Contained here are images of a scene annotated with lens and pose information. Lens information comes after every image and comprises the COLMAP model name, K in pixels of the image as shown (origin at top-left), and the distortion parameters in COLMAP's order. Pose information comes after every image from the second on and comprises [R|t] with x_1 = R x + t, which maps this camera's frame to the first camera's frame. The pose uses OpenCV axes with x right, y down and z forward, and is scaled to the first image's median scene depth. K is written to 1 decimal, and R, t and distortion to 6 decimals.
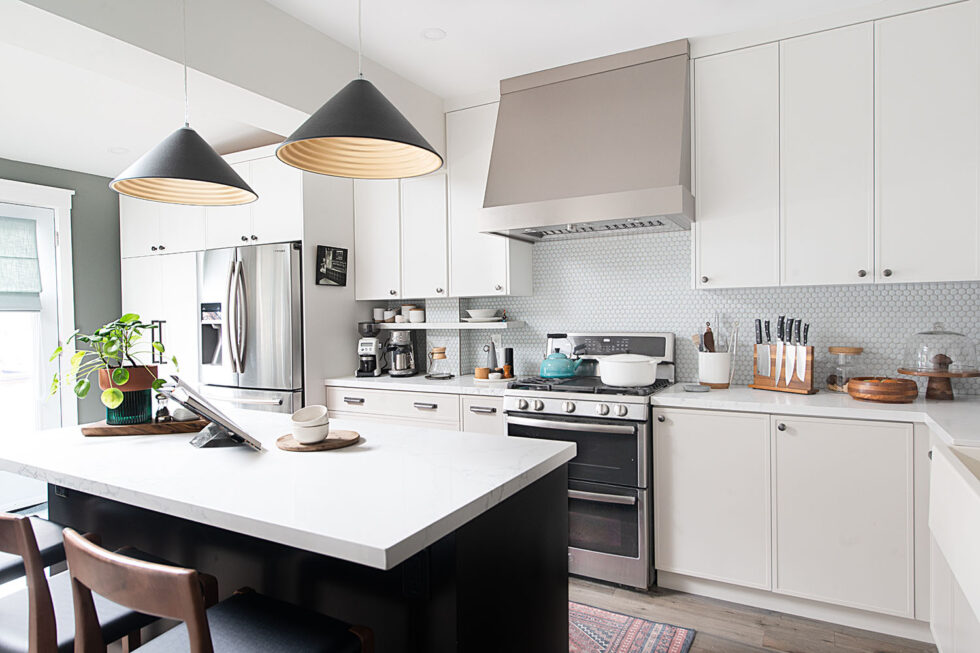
lens RADIAL K [[567.0, 0, 490.0], [0, 567.0, 326.5], [0, 0, 1]] dist [-0.000616, -0.000174]
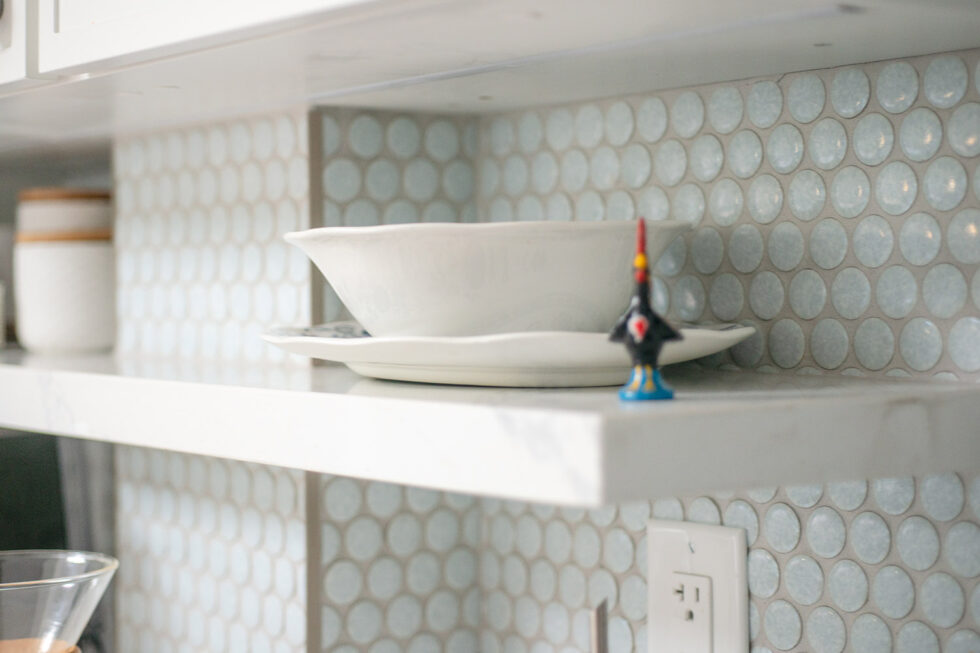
lens RADIAL K [[1796.3, 0, 490.0], [0, 1796.3, 326.5], [0, 0, 1]] dist [0.022628, 0.068360]
pose [[0.920529, 0.021180, -0.390100, 0.093427], [-0.019933, 0.999775, 0.007246, -0.018433], [0.390166, 0.001105, 0.920744, 0.789940]]
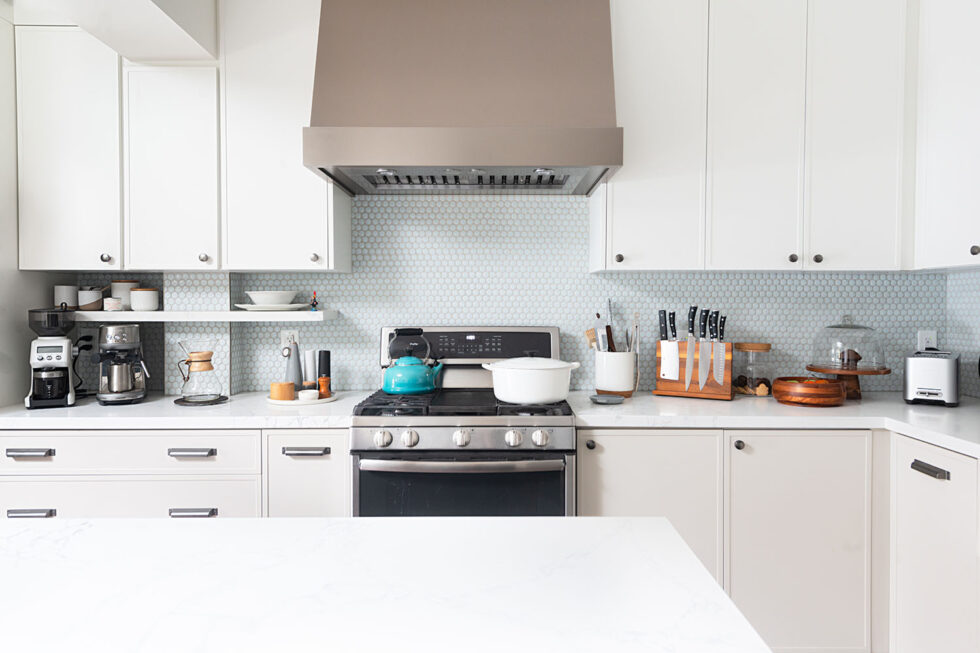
lens RADIAL K [[646.9, 0, 490.0], [0, 646.9, 326.5], [0, 0, 1]] dist [0.019031, -0.001337]
pose [[0.874177, -0.003355, 0.485596, -0.160908], [-0.003145, 0.999916, 0.012570, -0.000257], [-0.485597, -0.012515, 0.874093, 0.246573]]
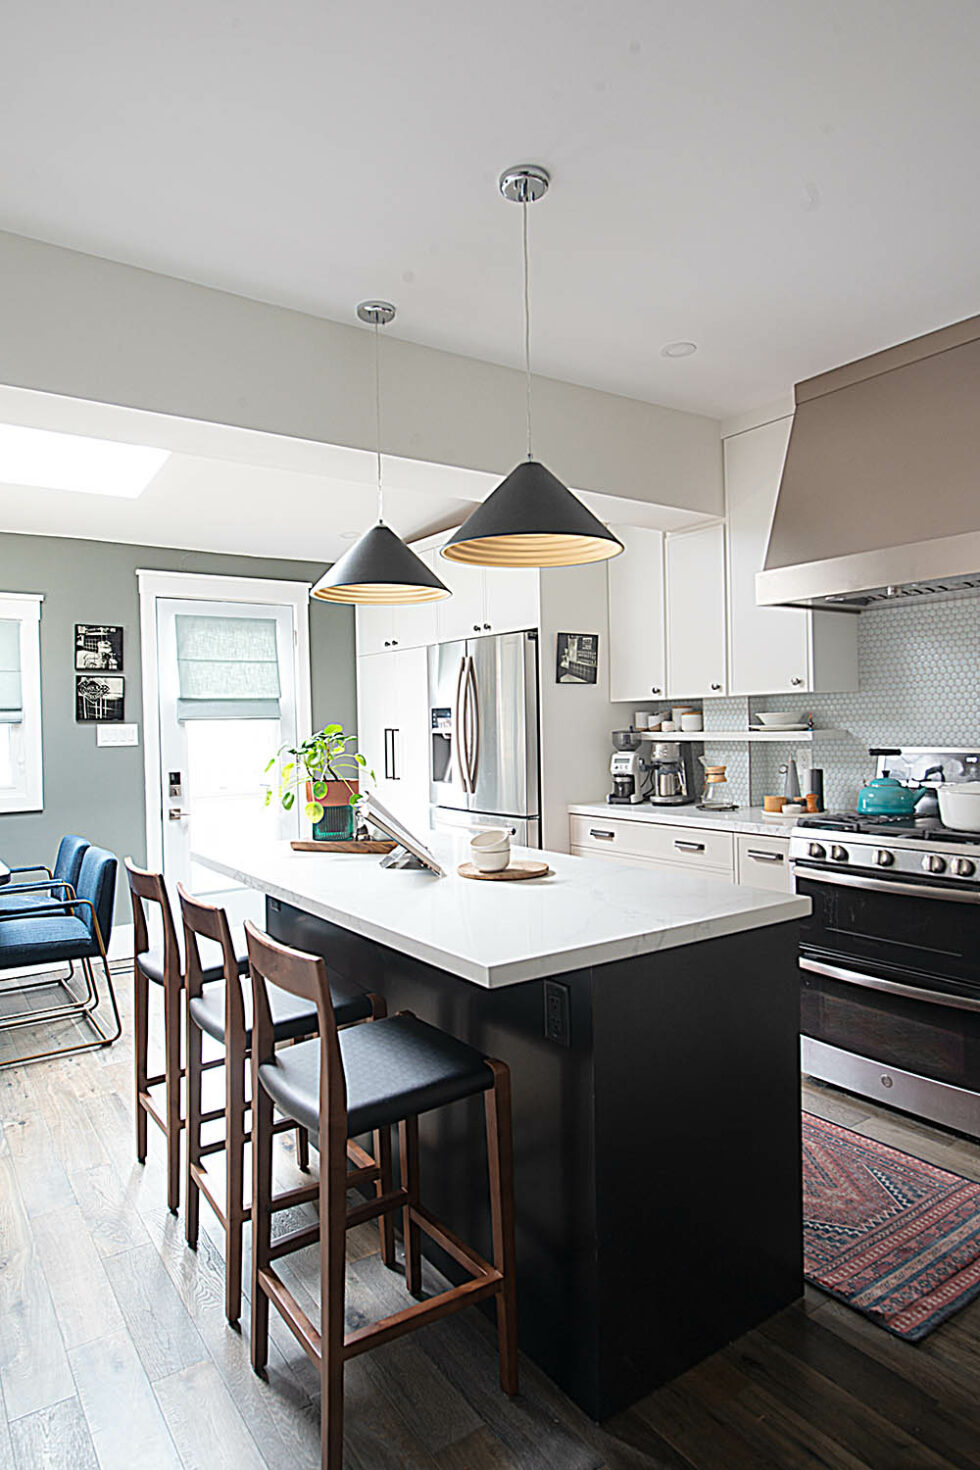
lens RADIAL K [[850.5, 0, 490.0], [0, 850.5, 735.0], [0, 0, 1]] dist [-0.000616, -0.000174]
pose [[0.897819, 0.001617, -0.440361, 0.129775], [-0.000833, 0.999998, 0.001973, -0.004736], [0.440363, -0.001405, 0.897818, -0.092770]]
